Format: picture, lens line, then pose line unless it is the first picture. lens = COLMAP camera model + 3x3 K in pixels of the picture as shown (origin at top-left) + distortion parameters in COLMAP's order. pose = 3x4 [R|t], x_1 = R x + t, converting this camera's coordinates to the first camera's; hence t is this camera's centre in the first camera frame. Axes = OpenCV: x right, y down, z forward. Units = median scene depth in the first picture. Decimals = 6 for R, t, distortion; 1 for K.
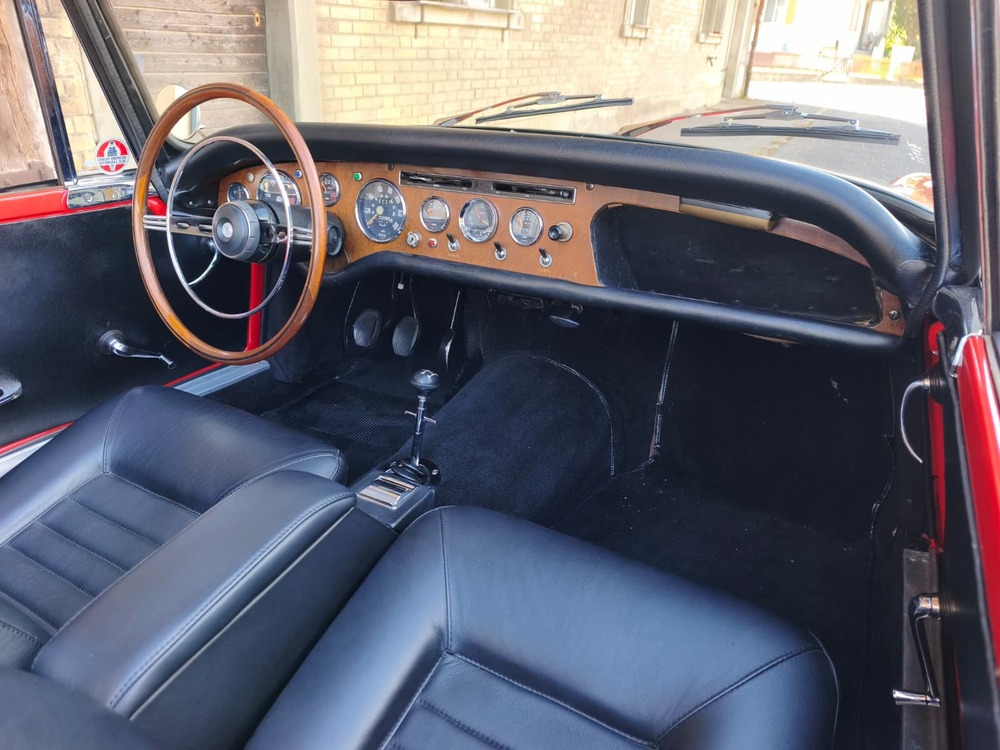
lens RADIAL K [[665.0, 0, 491.8], [0, 665.0, 376.1], [0, 0, 1]] dist [-0.003238, 0.001180]
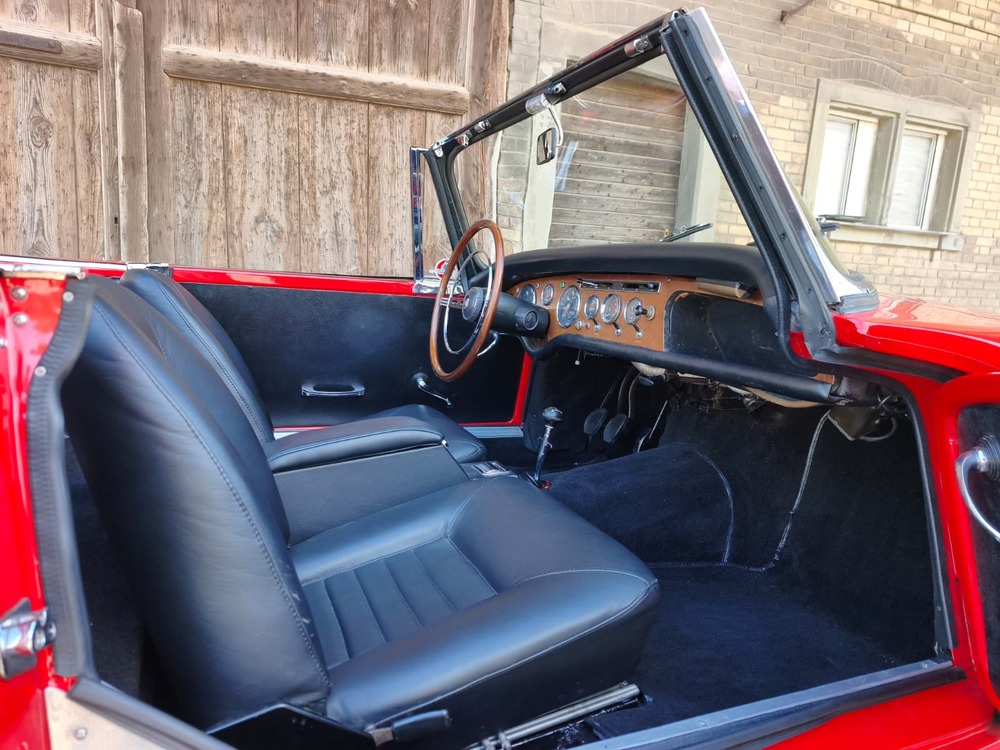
lens RADIAL K [[665.0, 0, 499.4], [0, 665.0, 383.3], [0, 0, 1]] dist [-0.003238, 0.001180]
pose [[0.789992, 0.125111, -0.600217, 0.506769], [-0.300812, 0.932126, -0.201626, 0.206280], [0.534252, 0.339835, 0.774007, -0.126002]]
